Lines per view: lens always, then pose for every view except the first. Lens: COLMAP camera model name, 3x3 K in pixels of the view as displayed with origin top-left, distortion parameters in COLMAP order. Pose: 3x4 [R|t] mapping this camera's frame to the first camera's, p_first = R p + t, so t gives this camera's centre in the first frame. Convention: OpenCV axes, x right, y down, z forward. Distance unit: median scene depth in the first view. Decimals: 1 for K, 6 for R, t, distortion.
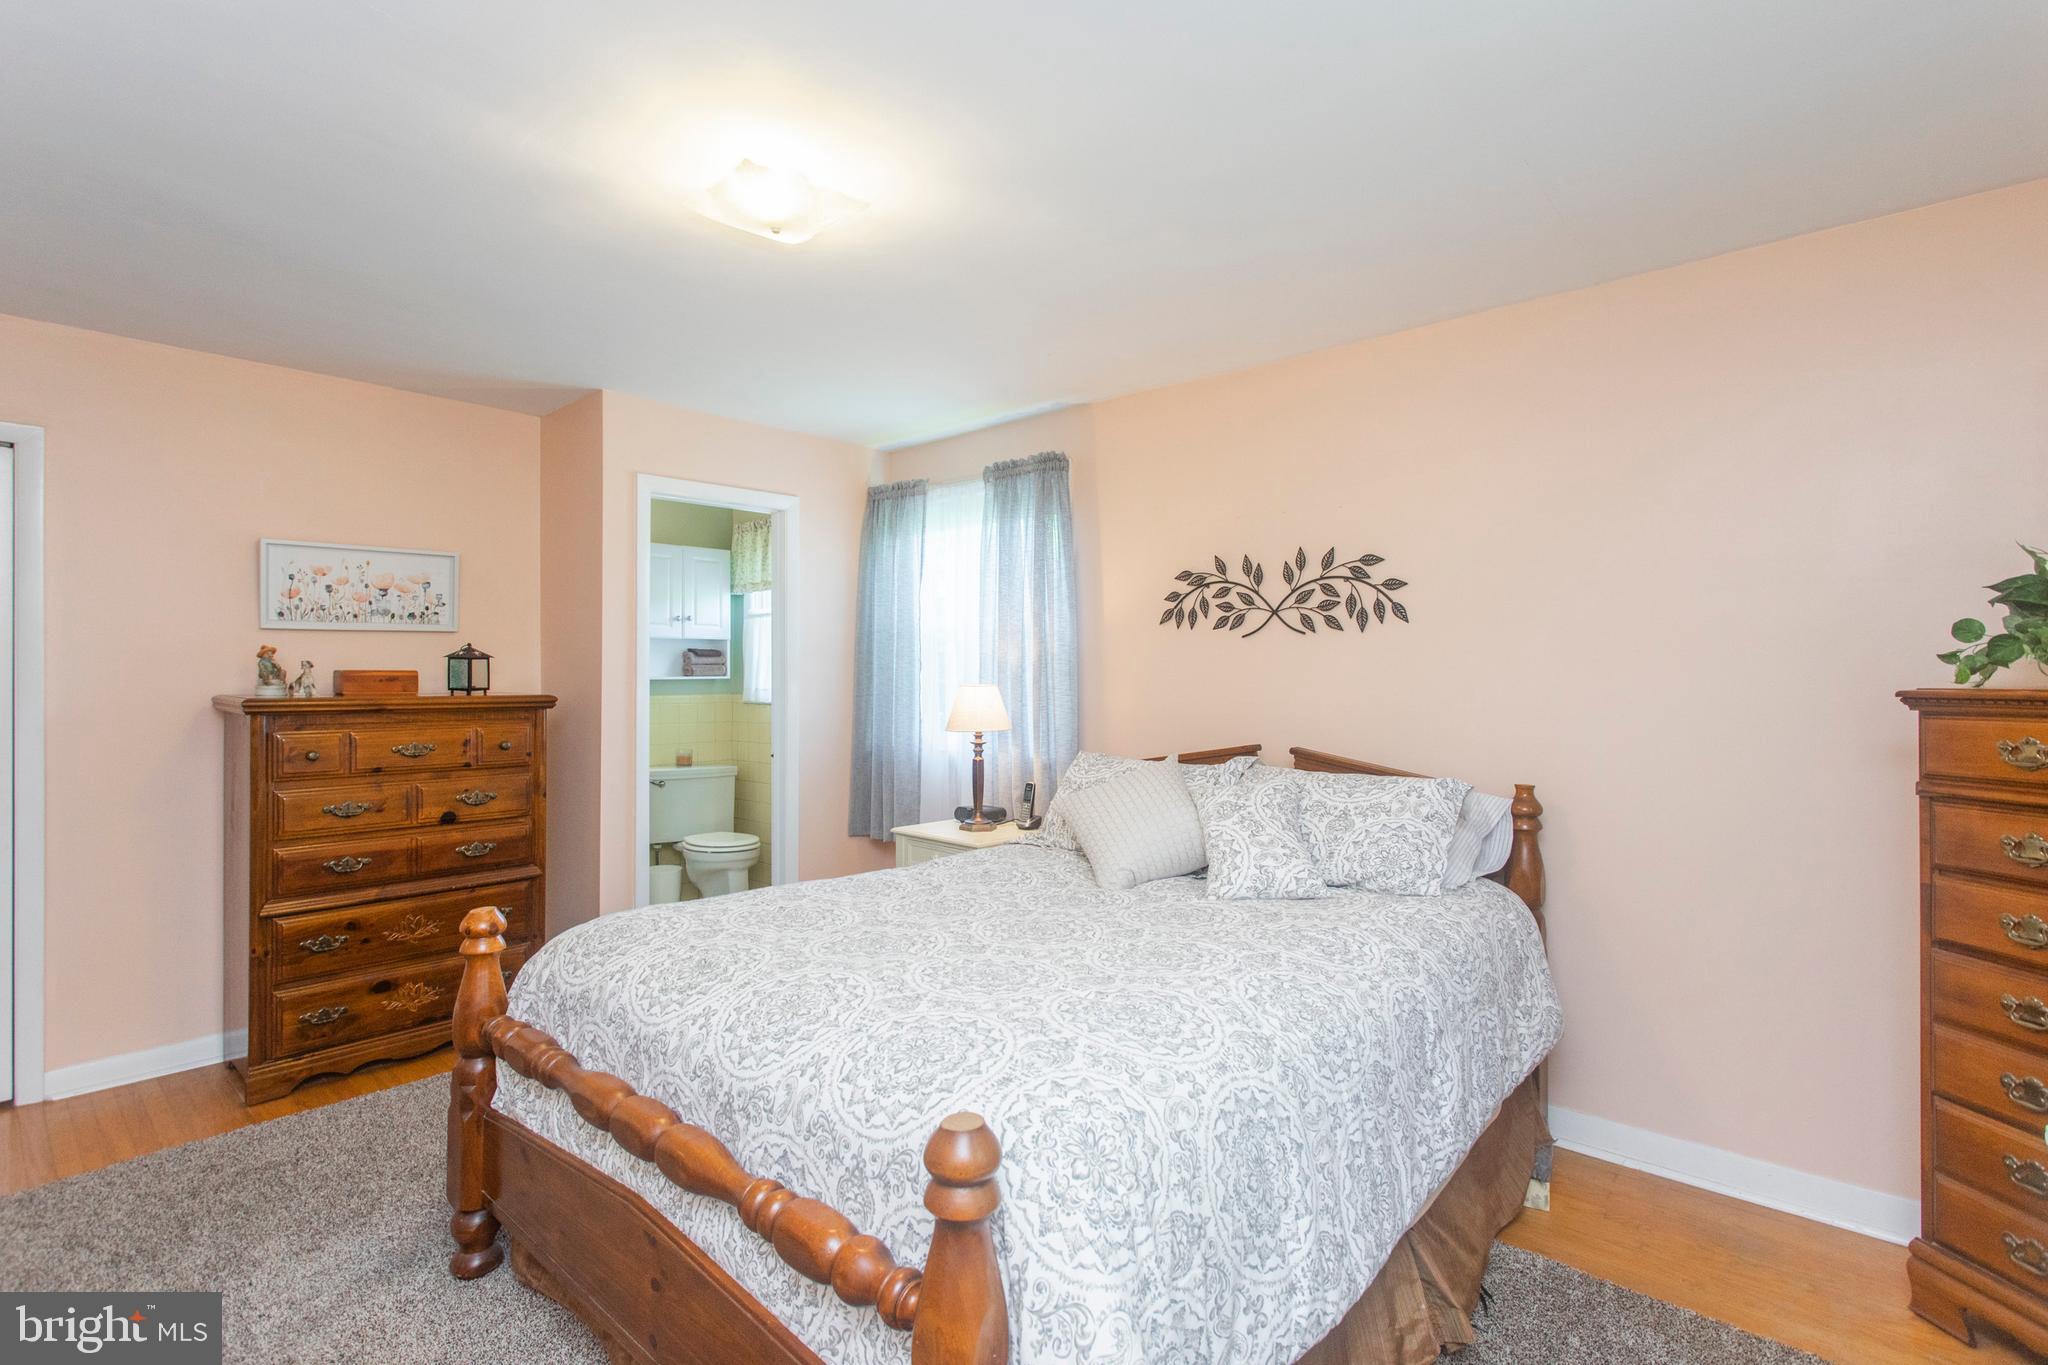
lens RADIAL K [[962.7, 0, 1025.1], [0, 962.7, 679.7], [0, 0, 1]] dist [-0.005948, 0.002485]
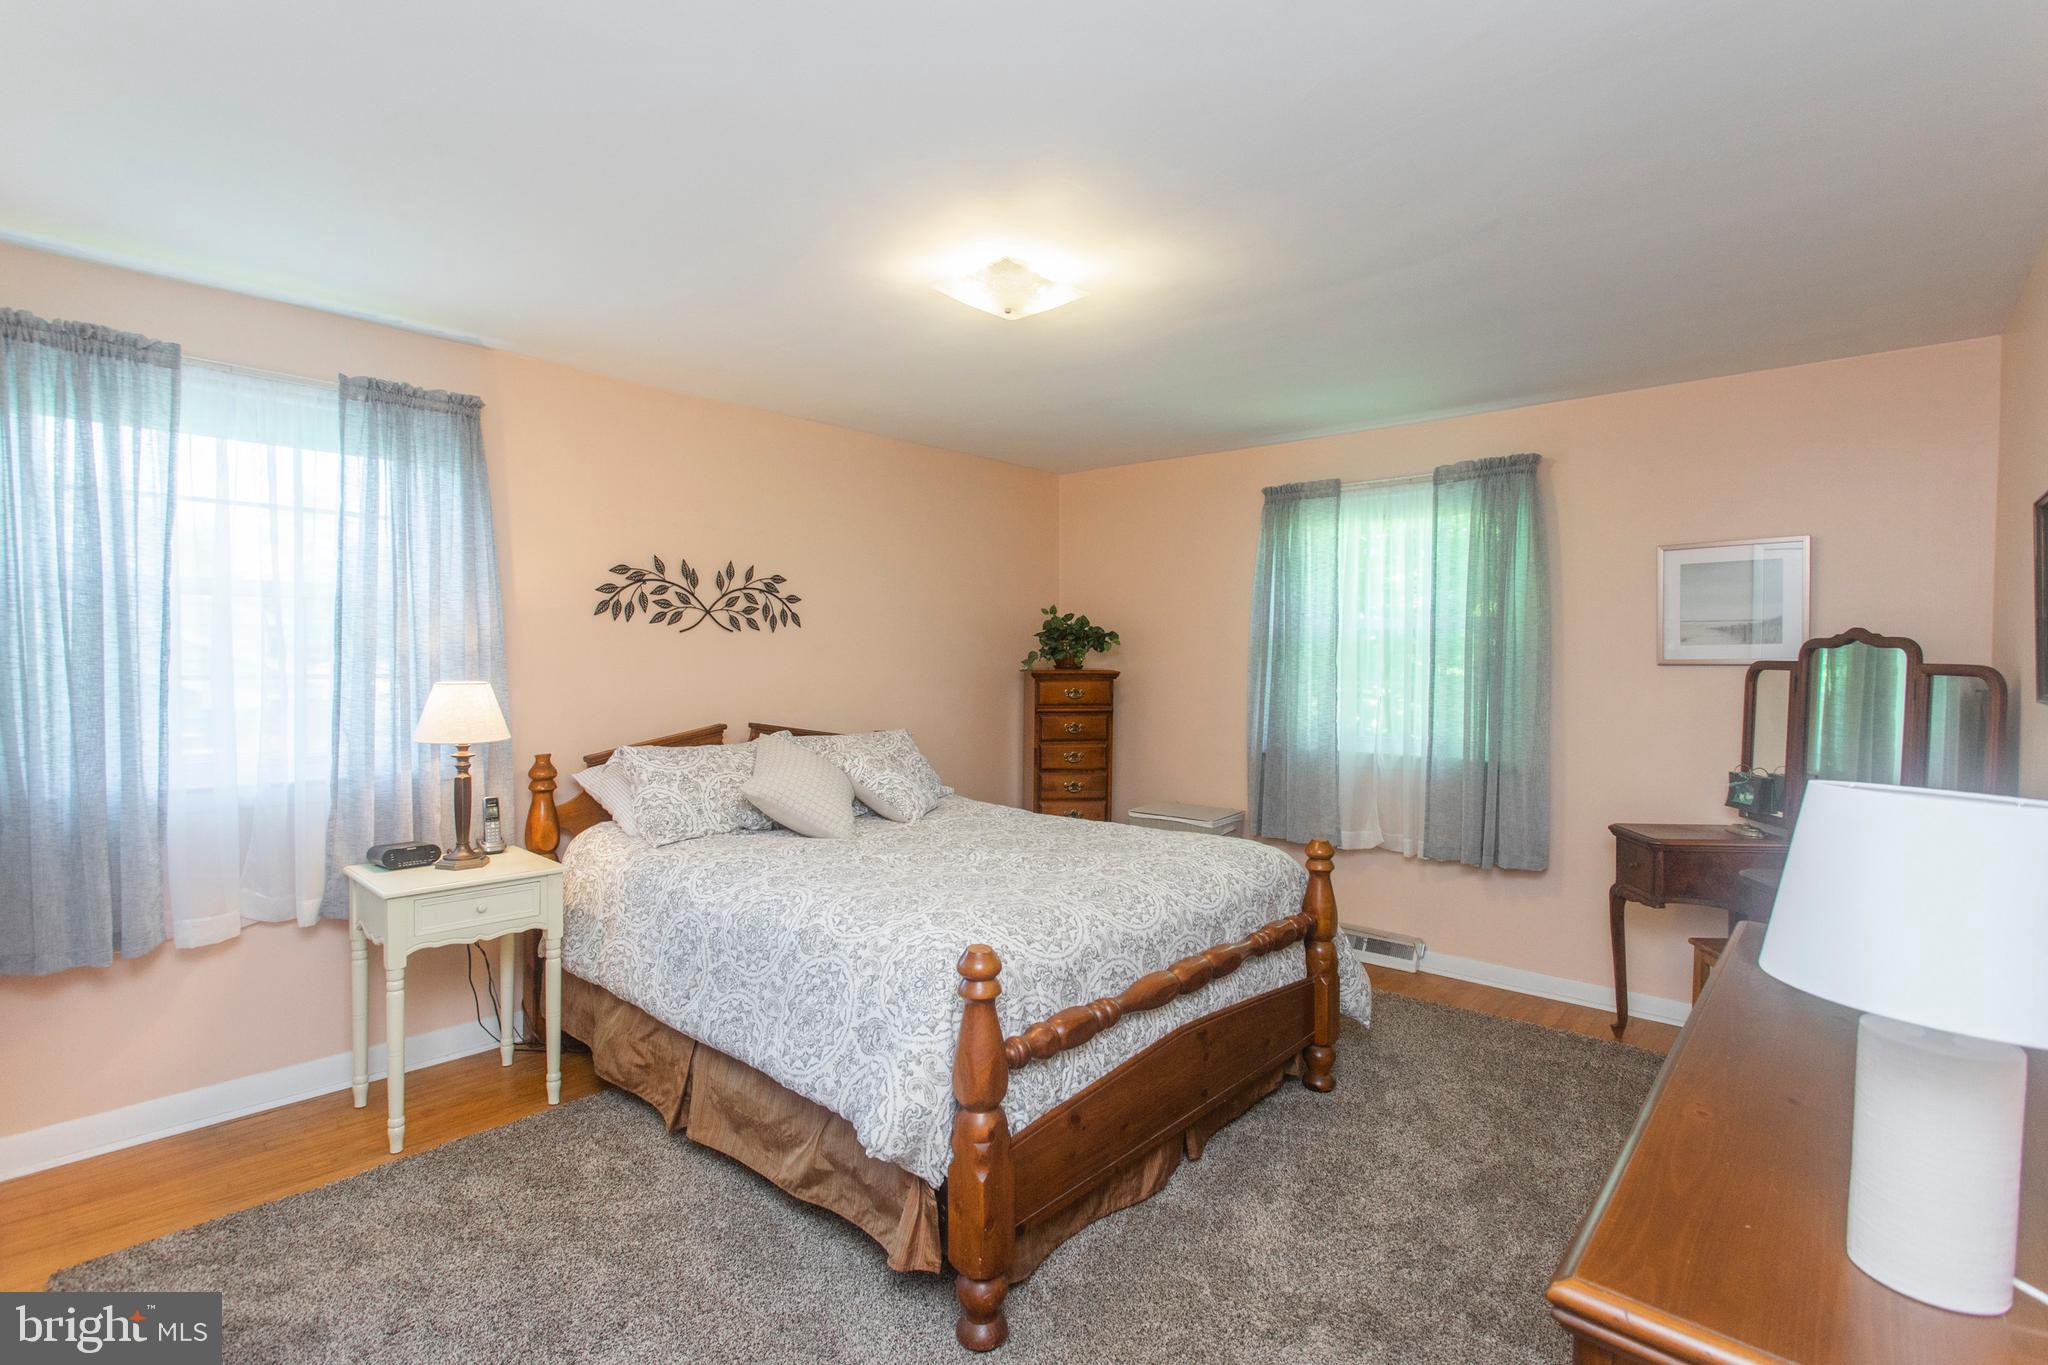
lens RADIAL K [[962.7, 0, 1018.9], [0, 962.7, 678.9], [0, 0, 1]] dist [-0.005948, 0.002485]
pose [[0.001114, -0.029311, 0.999570, -0.890388], [-0.001619, 0.999569, 0.029313, -0.022439], [-0.999998, -0.001651, 0.001066, 0.592774]]
